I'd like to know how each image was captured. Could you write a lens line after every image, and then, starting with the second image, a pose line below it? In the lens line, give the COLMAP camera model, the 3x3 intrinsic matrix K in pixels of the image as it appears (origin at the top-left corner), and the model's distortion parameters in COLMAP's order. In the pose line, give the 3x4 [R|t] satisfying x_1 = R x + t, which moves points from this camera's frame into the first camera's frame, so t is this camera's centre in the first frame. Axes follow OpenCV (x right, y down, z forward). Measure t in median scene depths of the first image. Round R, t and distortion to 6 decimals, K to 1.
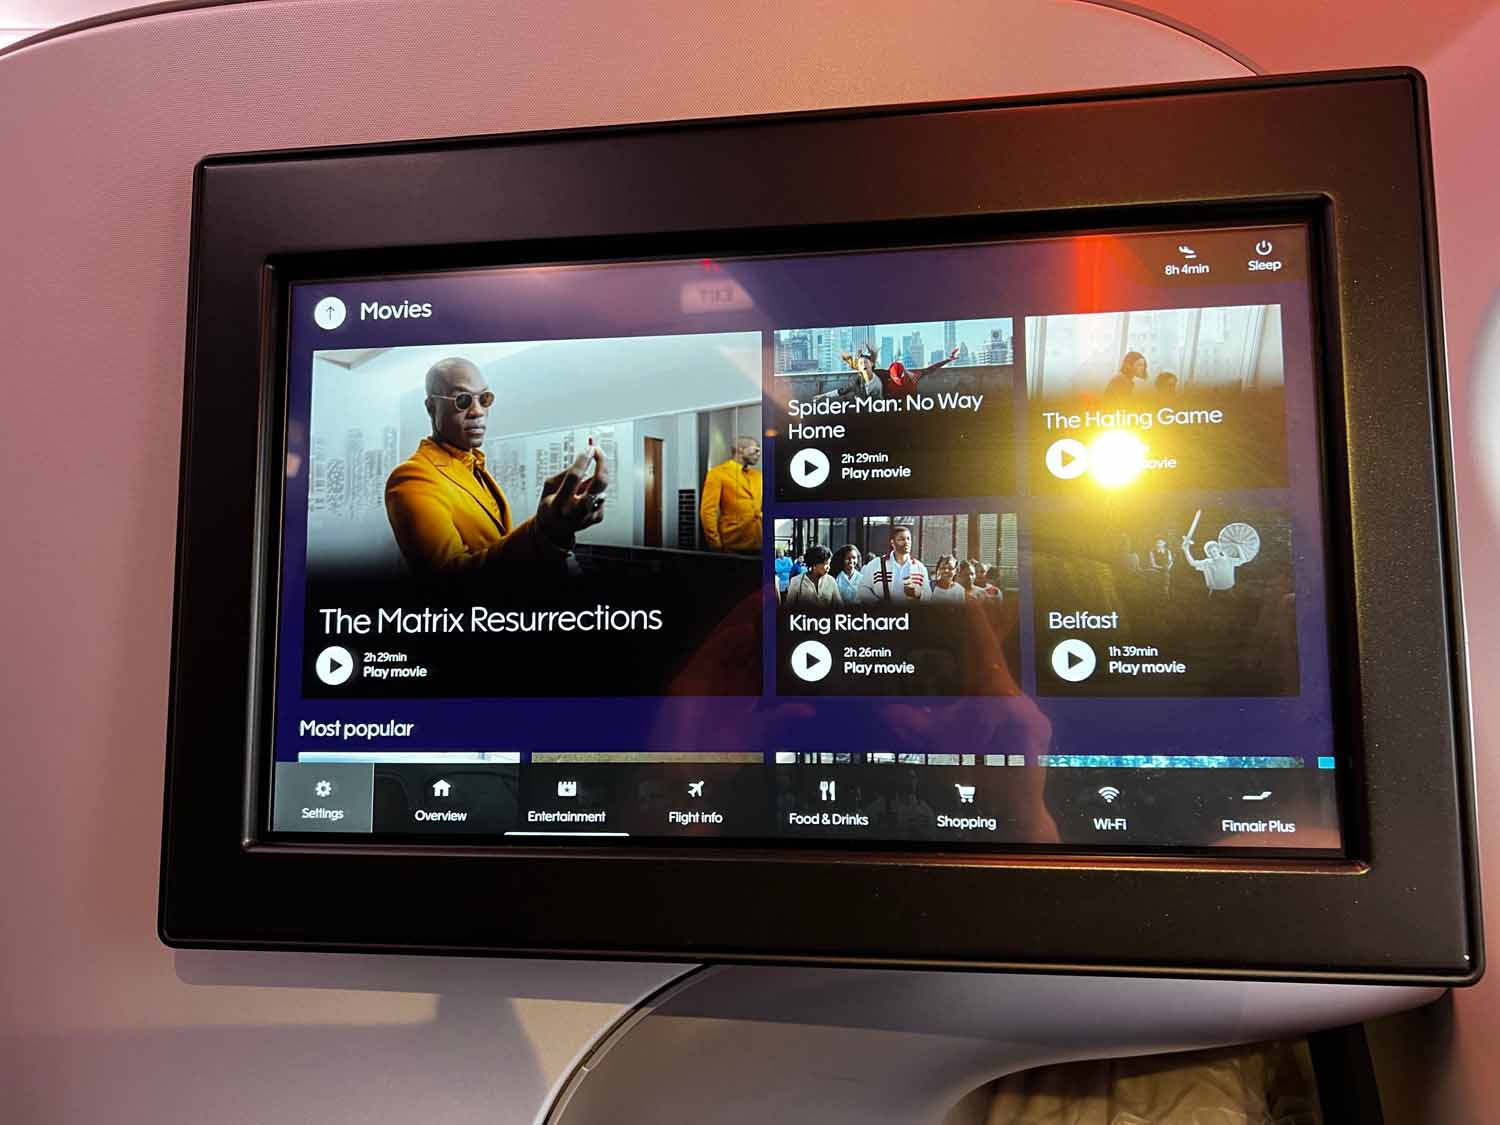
lens RADIAL K [[1197.3, 0, 750.0], [0, 1197.3, 562.5], [0, 0, 1]] dist [0.060740, -0.077129]
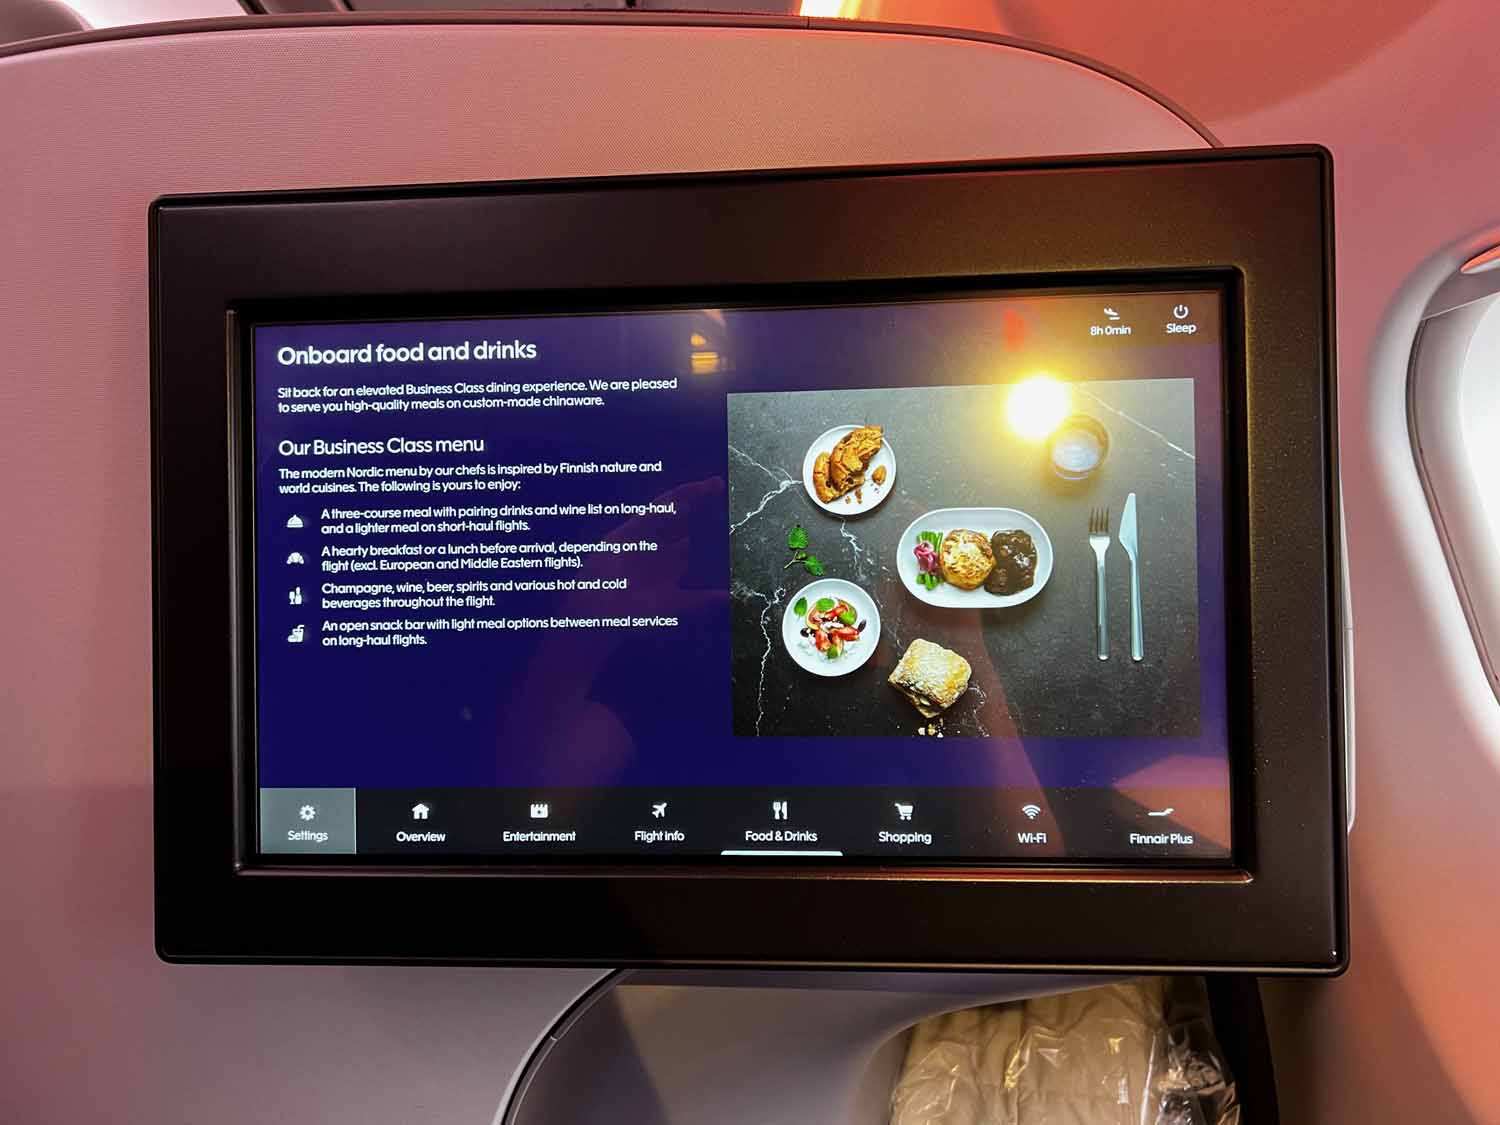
lens RADIAL K [[1197.3, 0, 750.0], [0, 1197.3, 562.5], [0, 0, 1]] dist [0.060740, -0.077129]
pose [[0.997977, -0.010741, 0.062665, -0.028834], [0.004768, 0.995495, 0.094689, -0.138000], [-0.063400, -0.094199, 0.993533, -0.067252]]
